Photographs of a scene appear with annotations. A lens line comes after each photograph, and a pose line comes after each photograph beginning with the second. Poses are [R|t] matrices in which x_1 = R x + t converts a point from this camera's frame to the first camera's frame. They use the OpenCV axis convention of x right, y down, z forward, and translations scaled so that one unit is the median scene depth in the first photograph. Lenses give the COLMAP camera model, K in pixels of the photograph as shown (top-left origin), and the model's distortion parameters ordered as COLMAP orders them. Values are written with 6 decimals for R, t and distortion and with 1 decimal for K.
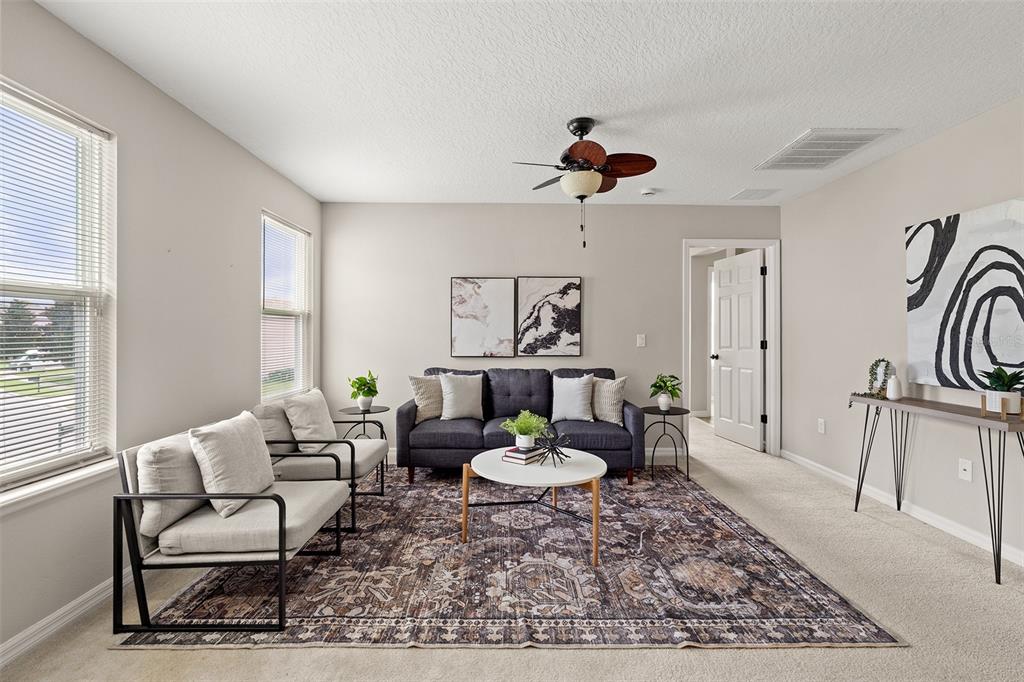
lens RADIAL K [[462.7, 0, 509.4], [0, 462.7, 333.3], [0, 0, 1]] dist [-0.010786, 0.004001]
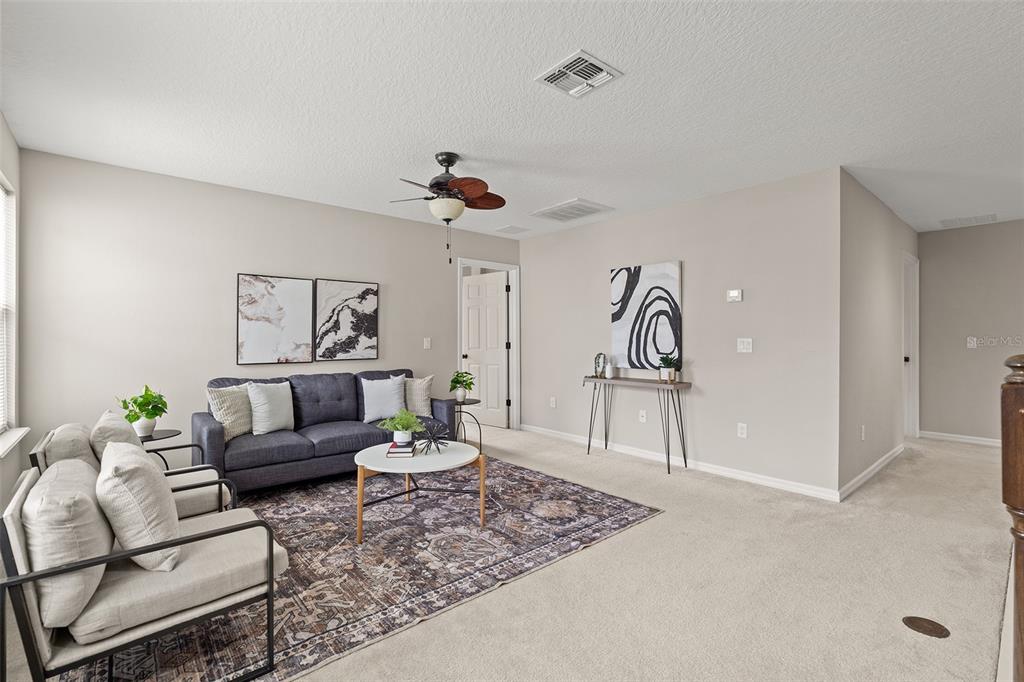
lens RADIAL K [[462.7, 0, 509.6], [0, 462.7, 336.3], [0, 0, 1]] dist [-0.010786, 0.004001]
pose [[0.761892, -0.002116, 0.647701, -0.488464], [0.003431, 0.999994, -0.000770, -0.000057], [-0.647695, 0.002809, 0.761894, 0.012618]]
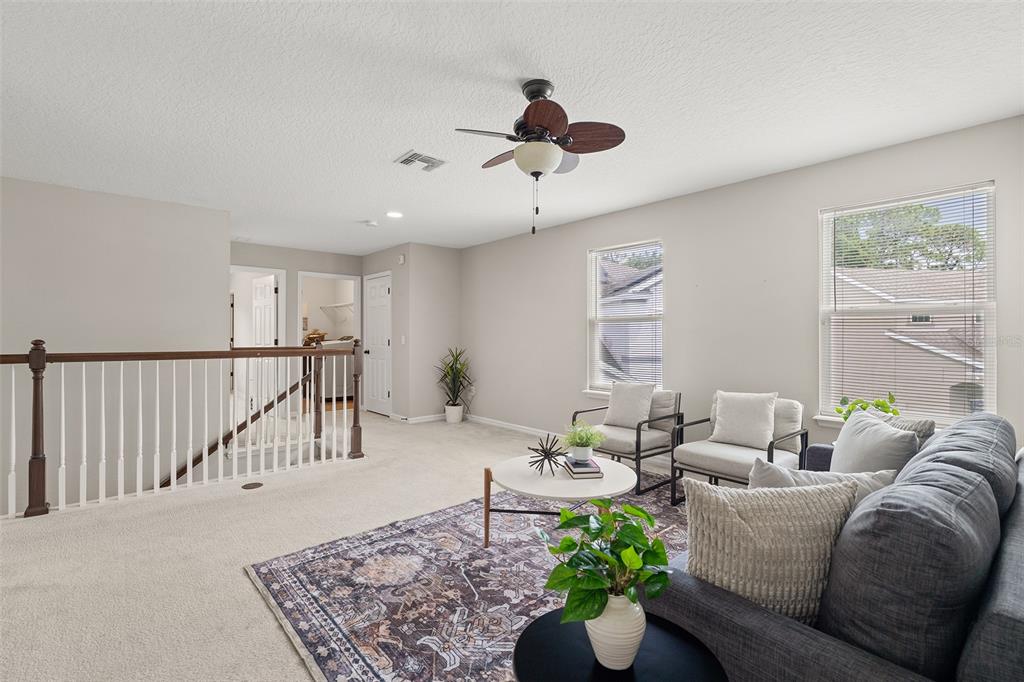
lens RADIAL K [[462.7, 0, 514.1], [0, 462.7, 337.7], [0, 0, 1]] dist [-0.010786, 0.004001]
pose [[-0.749729, -0.001000, -0.661744, 0.759125], [-0.005716, 0.999971, 0.004964, 0.001337], [0.661720, 0.007504, -0.749713, 1.636390]]
